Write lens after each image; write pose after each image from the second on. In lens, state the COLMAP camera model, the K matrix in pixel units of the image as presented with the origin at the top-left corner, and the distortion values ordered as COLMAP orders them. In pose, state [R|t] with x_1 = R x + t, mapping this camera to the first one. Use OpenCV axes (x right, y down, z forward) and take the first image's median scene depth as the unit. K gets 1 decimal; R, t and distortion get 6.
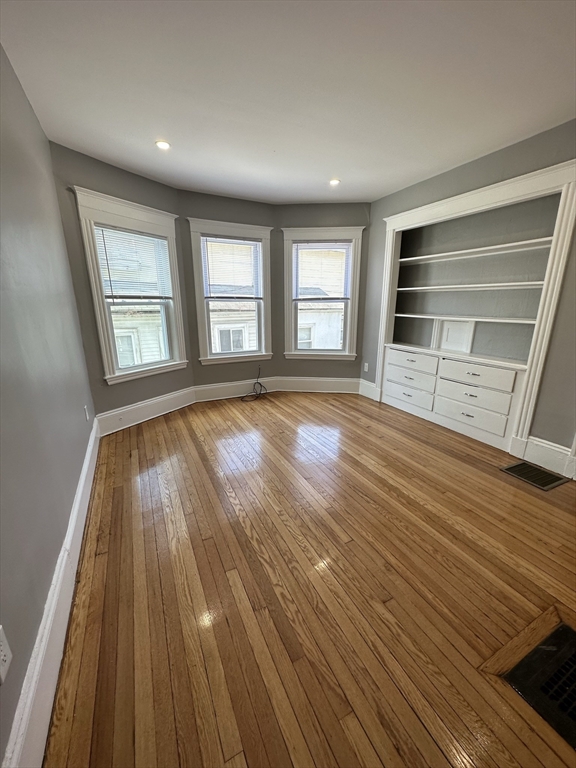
lens RADIAL K [[304.8, 0, 287.4], [0, 304.8, 384.2], [0, 0, 1]] dist [-0.003600, 0.000200]
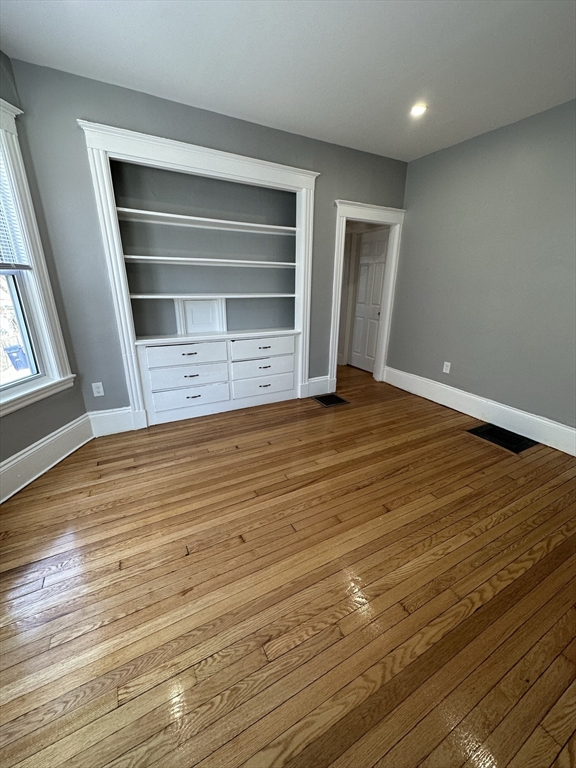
lens RADIAL K [[304.8, 0, 287.4], [0, 304.8, 384.2], [0, 0, 1]] dist [-0.003600, 0.000200]
pose [[-0.031611, -0.319690, 0.946995, -0.367731], [0.247551, 0.915444, 0.317302, -0.193175], [-0.968359, 0.244459, 0.050201, 0.738141]]
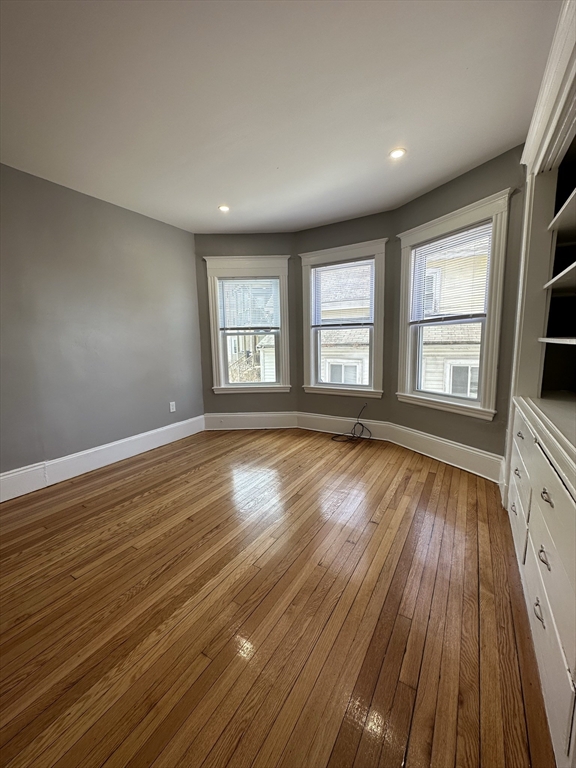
lens RADIAL K [[304.8, 0, 287.4], [0, 304.8, 384.2], [0, 0, 1]] dist [-0.003600, 0.000200]
pose [[0.529200, 0.103880, -0.842114, 0.596094], [-0.201081, 0.979559, -0.005528, -0.080488], [0.824326, 0.172258, 0.539271, 0.452479]]
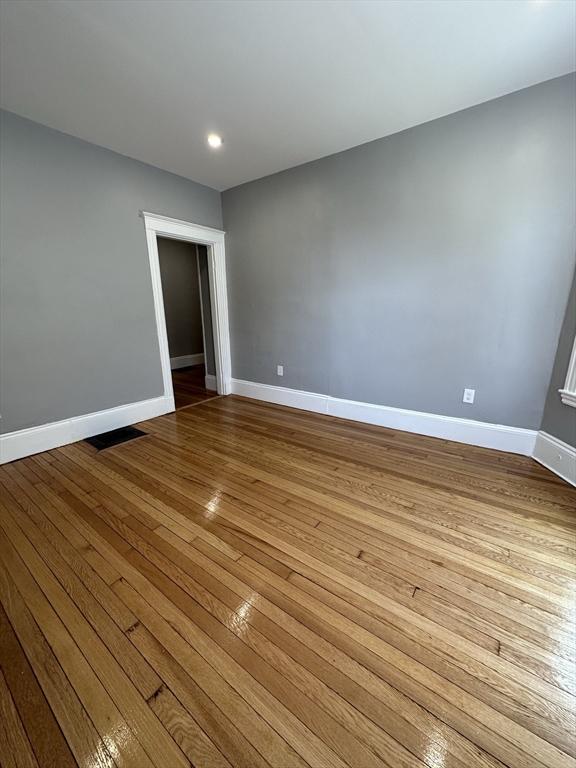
lens RADIAL K [[304.8, 0, 287.4], [0, 304.8, 384.2], [0, 0, 1]] dist [-0.003600, 0.000200]
pose [[-0.891232, 0.123821, -0.436319, 0.223794], [-0.105250, 0.879288, 0.464515, -0.244458], [0.441167, 0.459914, -0.770617, 1.048551]]
